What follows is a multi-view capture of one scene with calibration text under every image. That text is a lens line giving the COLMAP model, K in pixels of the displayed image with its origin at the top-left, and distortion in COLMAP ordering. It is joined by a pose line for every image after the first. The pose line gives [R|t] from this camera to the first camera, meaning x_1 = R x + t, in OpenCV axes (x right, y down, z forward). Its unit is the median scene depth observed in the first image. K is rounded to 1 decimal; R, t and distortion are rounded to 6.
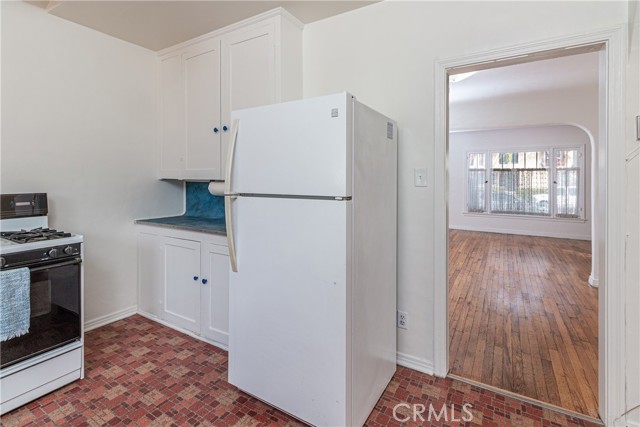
lens RADIAL K [[308.6, 0, 316.6], [0, 308.6, 179.7], [0, 0, 1]] dist [0.002824, 0.002415]
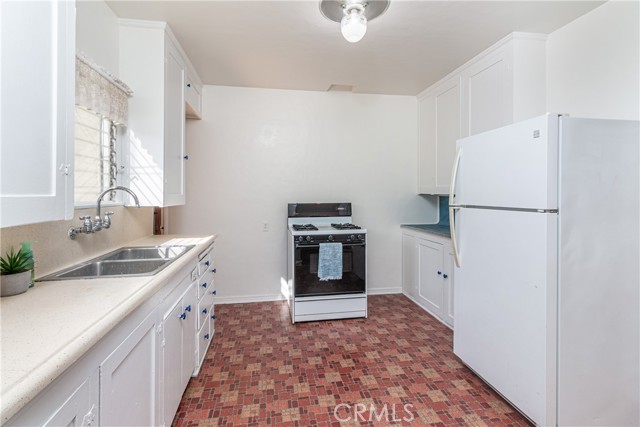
lens RADIAL K [[308.6, 0, 320.1], [0, 308.6, 194.1], [0, 0, 1]] dist [0.002824, 0.002415]
pose [[0.663030, -0.002019, -0.748590, 0.267267], [-0.000695, 0.999994, -0.003313, 0.003385], [0.748593, 0.002717, 0.663024, -0.229079]]
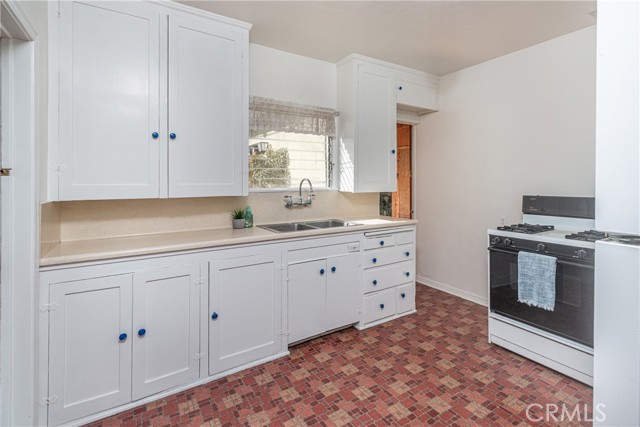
lens RADIAL K [[308.6, 0, 322.6], [0, 308.6, 183.0], [0, 0, 1]] dist [0.002824, 0.002415]
pose [[-0.444340, -0.001042, -0.895858, 0.431360], [-0.005998, 0.999980, 0.001812, -0.001219], [0.895838, 0.006178, -0.444337, 0.578696]]
